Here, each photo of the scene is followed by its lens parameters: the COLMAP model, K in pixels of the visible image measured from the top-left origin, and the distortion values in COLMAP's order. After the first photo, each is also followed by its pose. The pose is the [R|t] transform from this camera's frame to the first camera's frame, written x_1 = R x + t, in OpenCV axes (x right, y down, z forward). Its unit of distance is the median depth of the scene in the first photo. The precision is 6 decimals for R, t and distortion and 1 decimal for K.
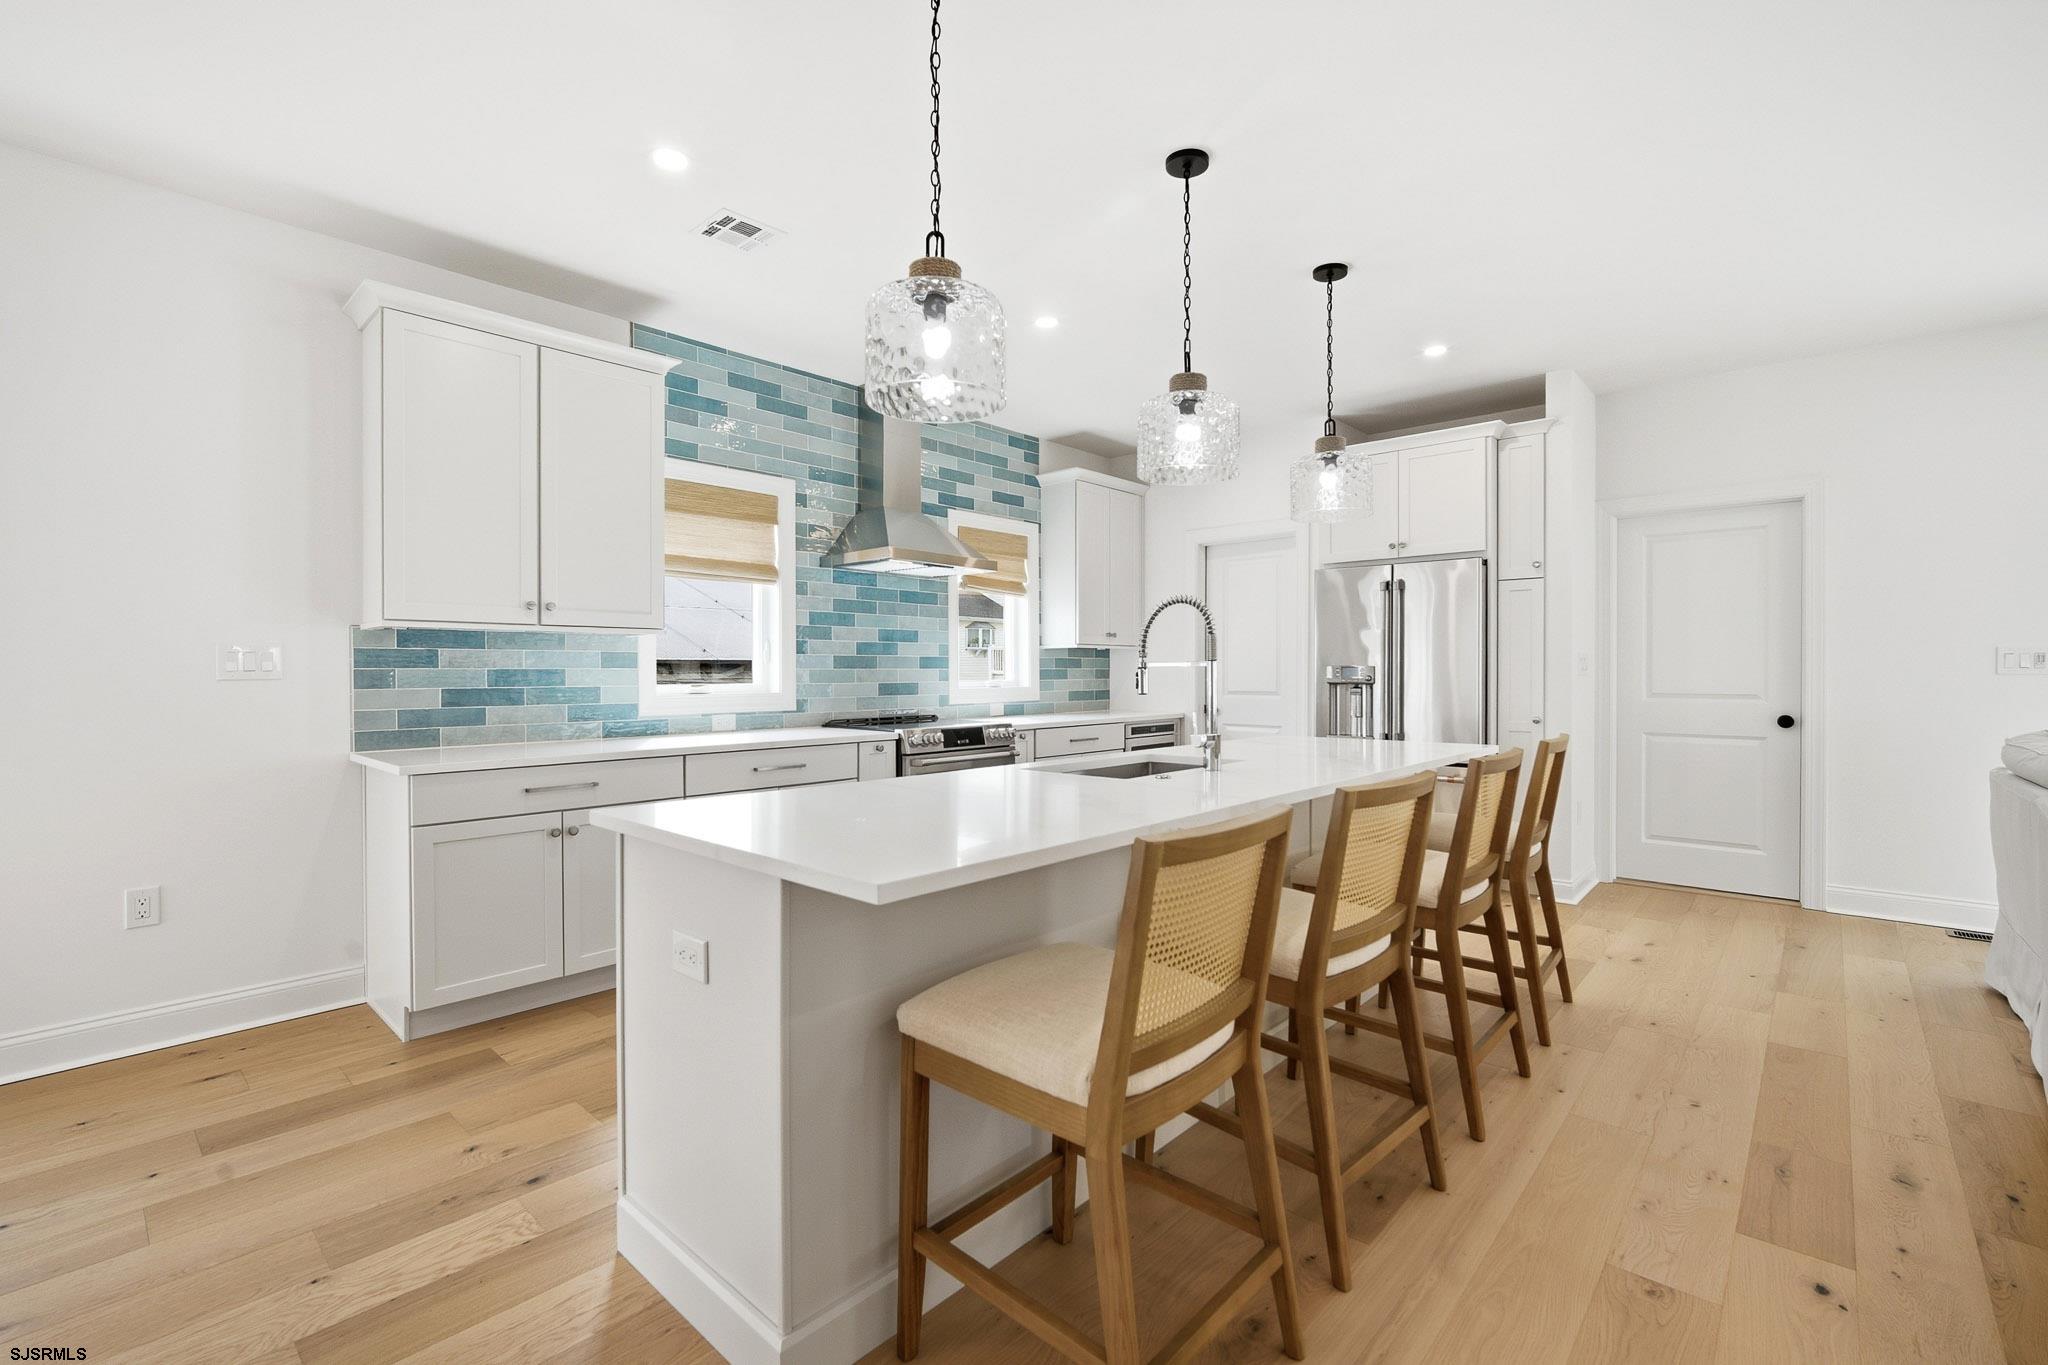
lens RADIAL K [[891.5, 0, 1024.3], [0, 891.5, 680.7], [0, 0, 1]] dist [-0.003549, -0.000215]
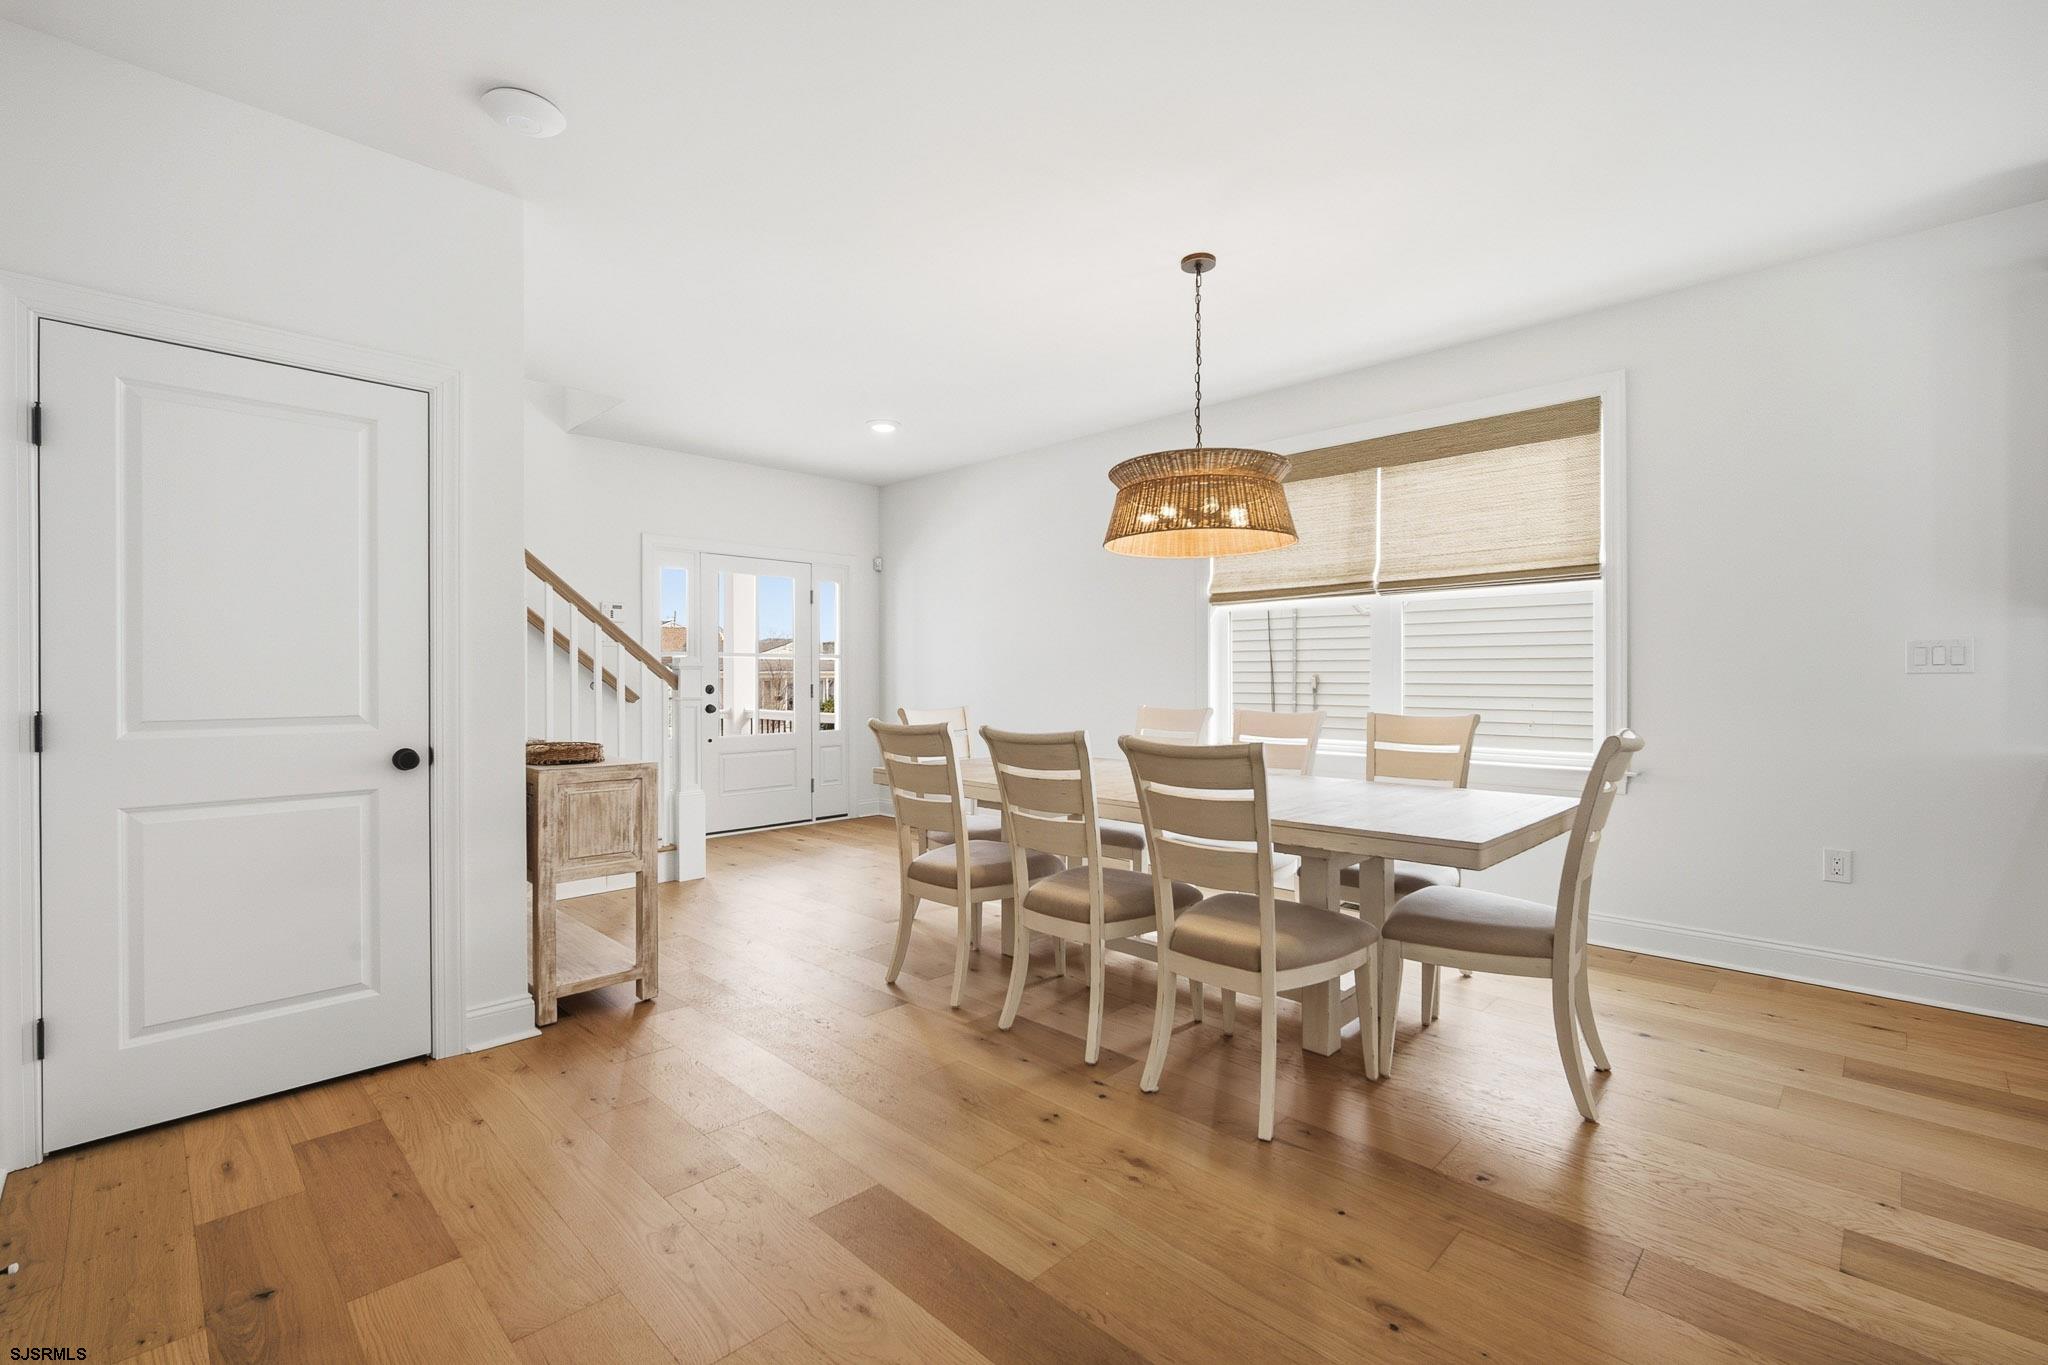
lens RADIAL K [[891.5, 0, 1027.0], [0, 891.5, 679.5], [0, 0, 1]] dist [-0.003549, -0.000215]
pose [[-0.038254, 0.007965, -0.999236, 0.270435], [0.000557, 0.999968, 0.007950, -0.001488], [0.999268, -0.000253, -0.038257, -0.033889]]
